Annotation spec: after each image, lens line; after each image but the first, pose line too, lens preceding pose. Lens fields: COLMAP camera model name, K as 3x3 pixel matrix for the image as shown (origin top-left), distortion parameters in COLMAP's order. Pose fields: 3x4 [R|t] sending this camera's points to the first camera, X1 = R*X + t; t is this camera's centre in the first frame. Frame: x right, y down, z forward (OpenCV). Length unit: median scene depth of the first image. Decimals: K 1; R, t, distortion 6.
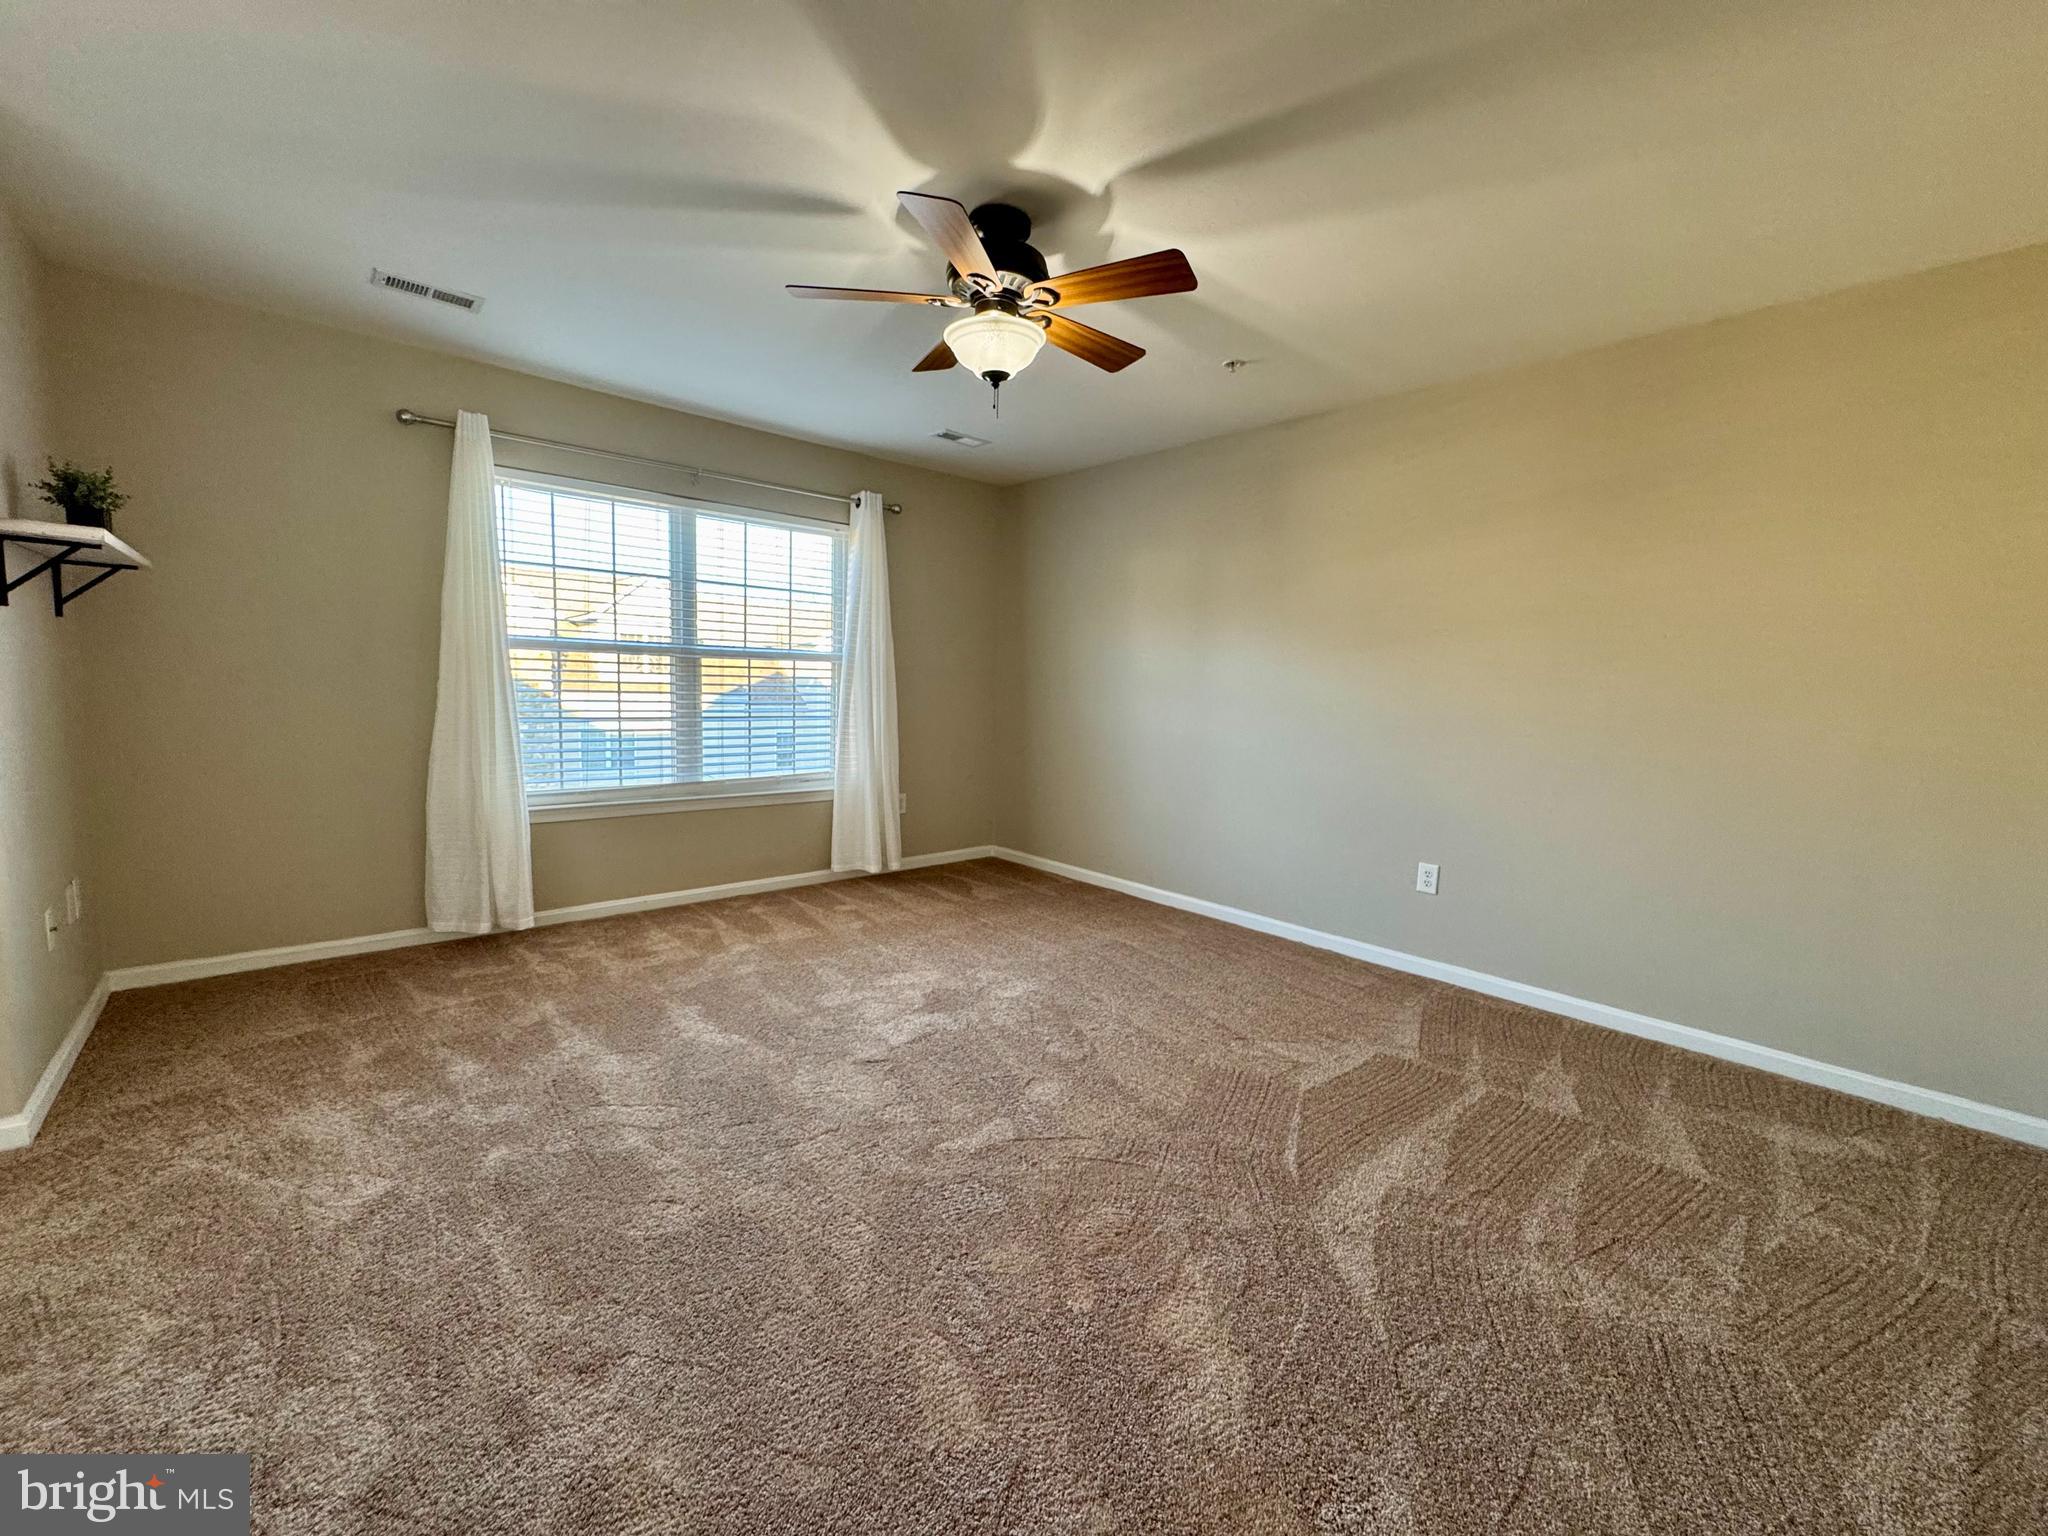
lens RADIAL K [[807.3, 0, 1035.8], [0, 807.3, 785.7], [0, 0, 1]] dist [0.001226, -0.000028]
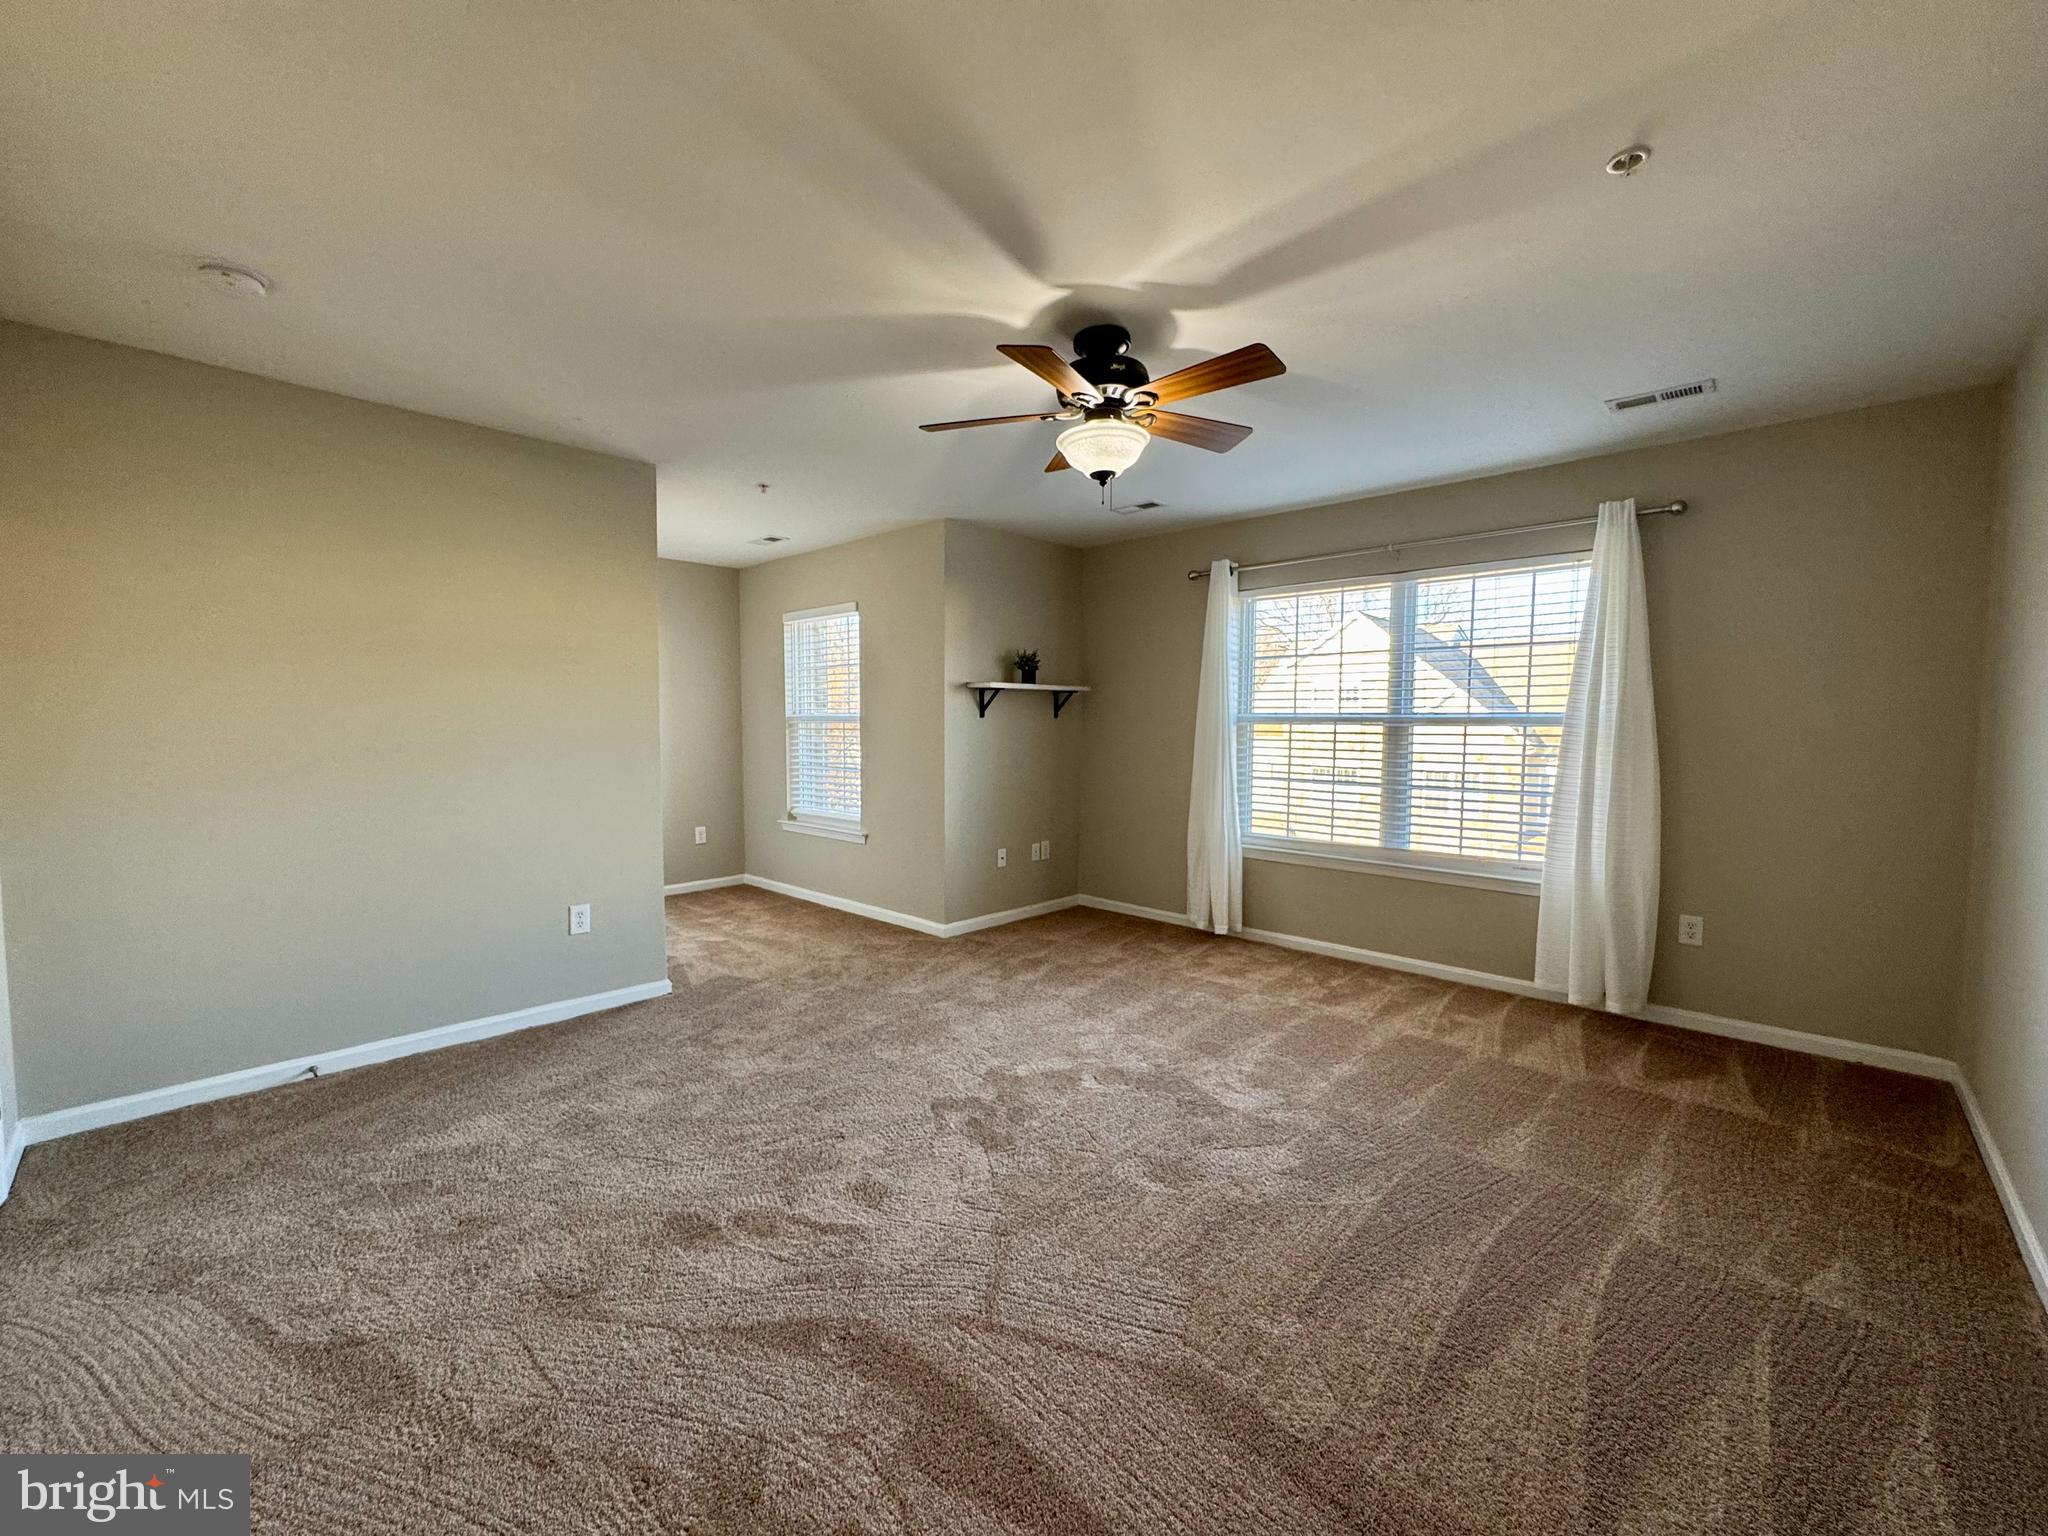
lens RADIAL K [[818.7, 0, 1021.2], [0, 818.7, 764.3], [0, 0, 1]] dist [-0.003136, -0.000239]
pose [[0.105645, 0.018547, -0.994231, 0.781225], [-0.139763, 0.990178, 0.003620, -0.068212], [0.984533, 0.138575, 0.107199, 0.607094]]
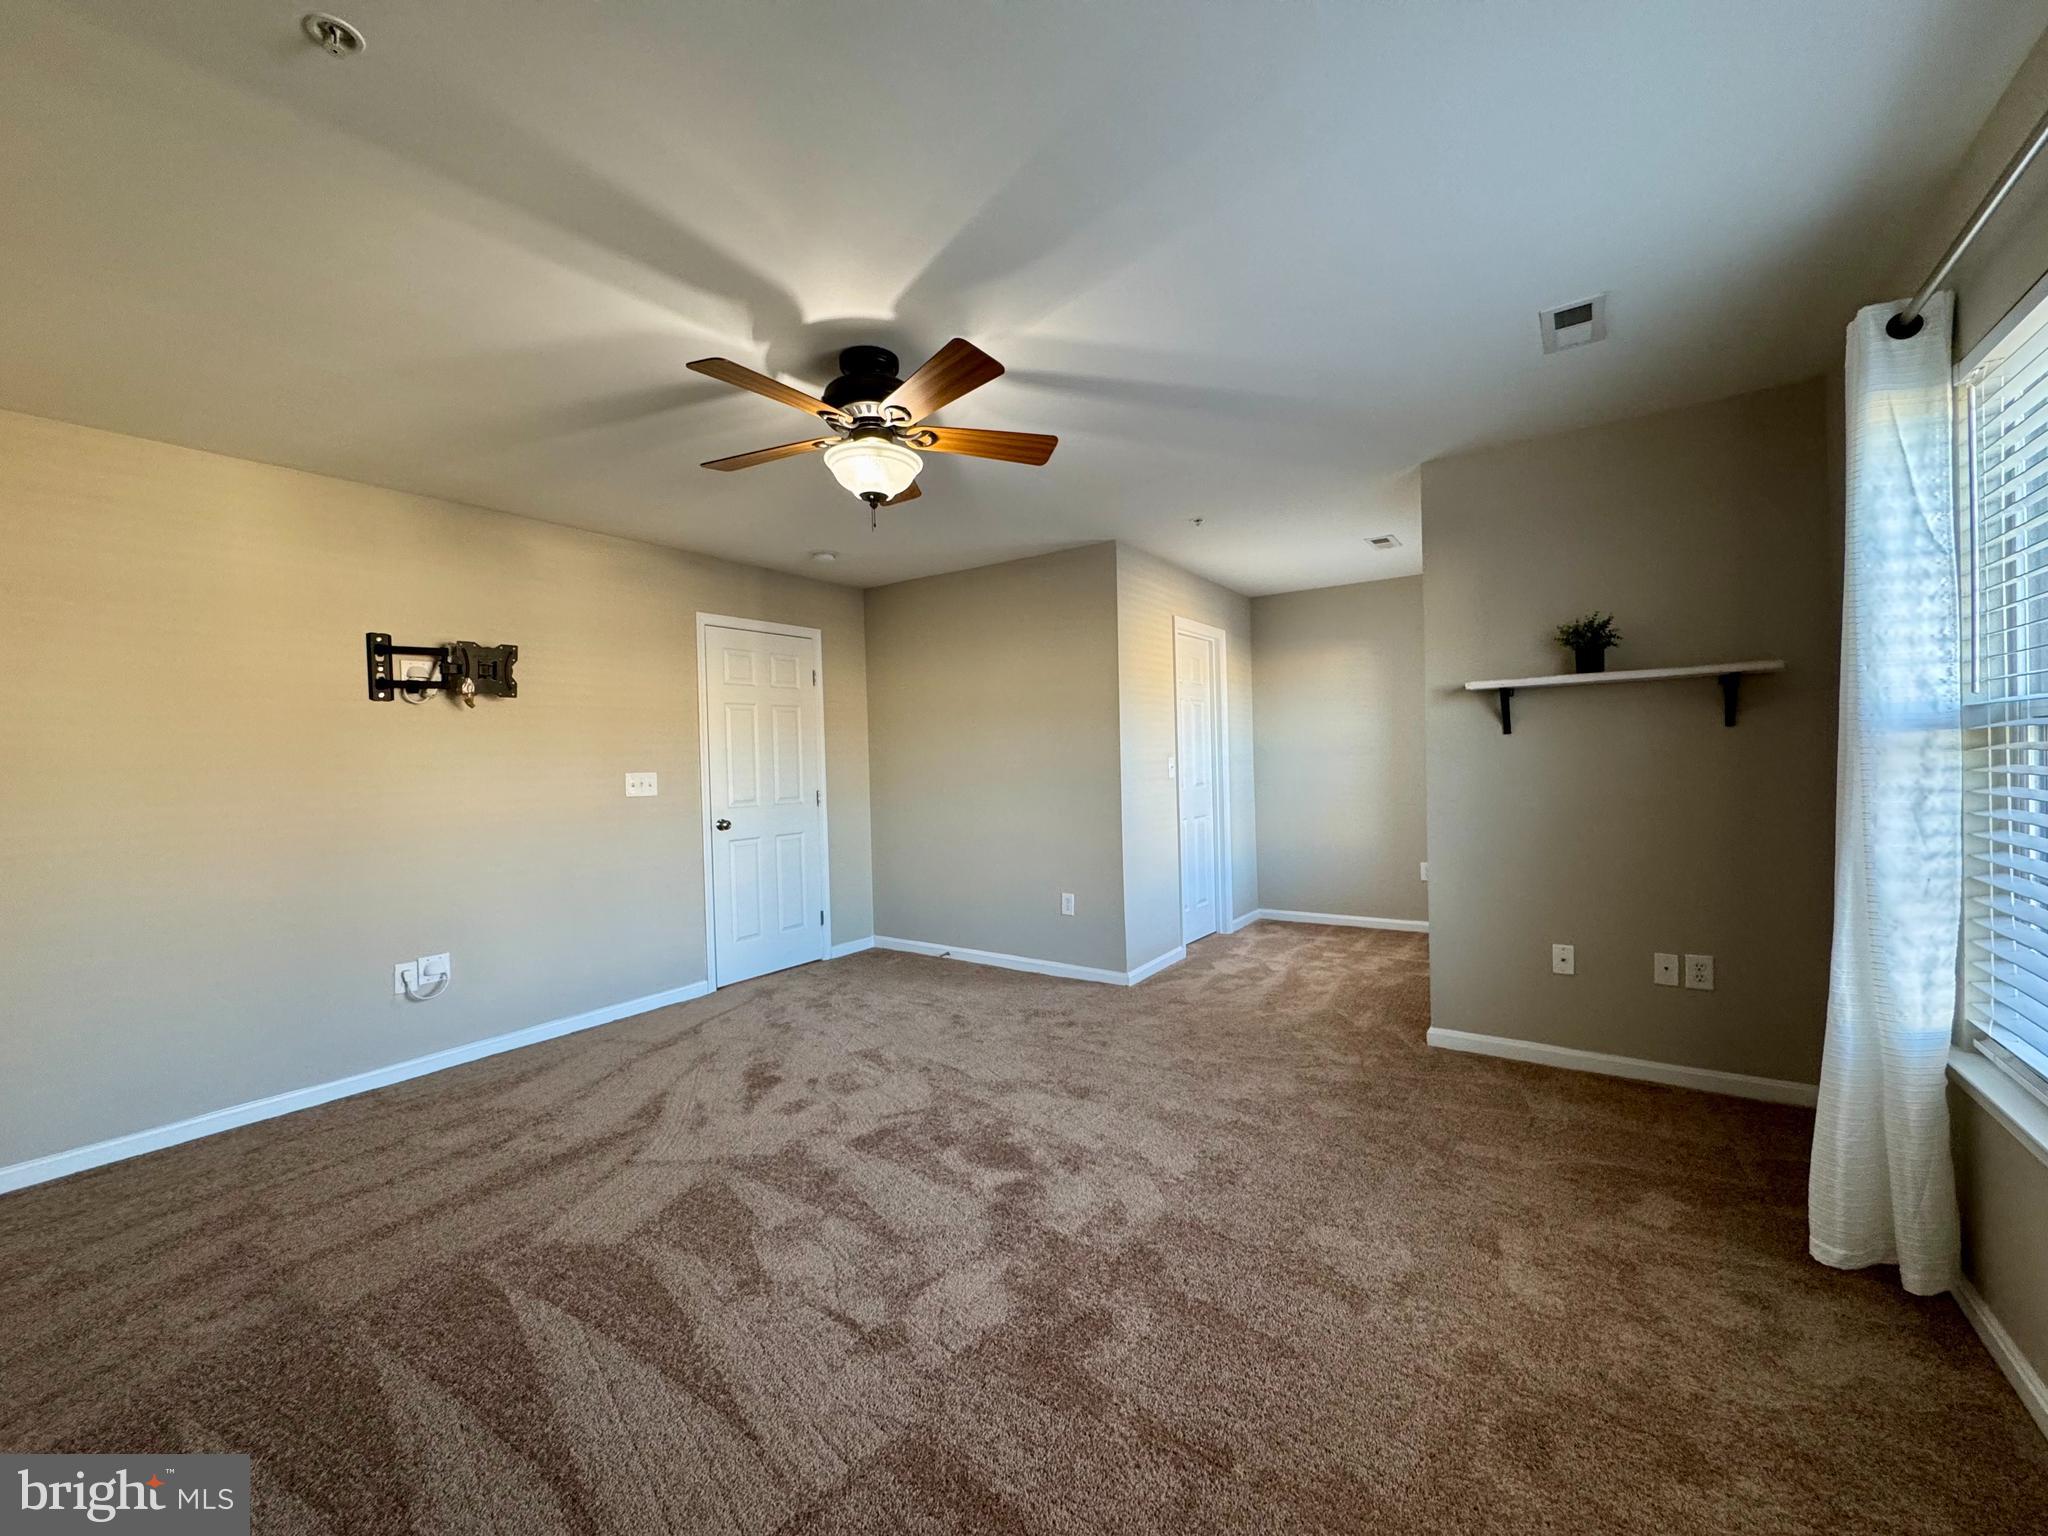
lens RADIAL K [[816.1, 0, 1024.0], [0, 816.1, 768.0], [0, 0, 1]] dist [-0.000649, -0.000009]
pose [[-0.966963, -0.007533, -0.254805, 0.015710], [-0.043448, 0.989808, 0.135621, -0.220337], [0.251186, 0.142211, -0.957435, 1.582172]]
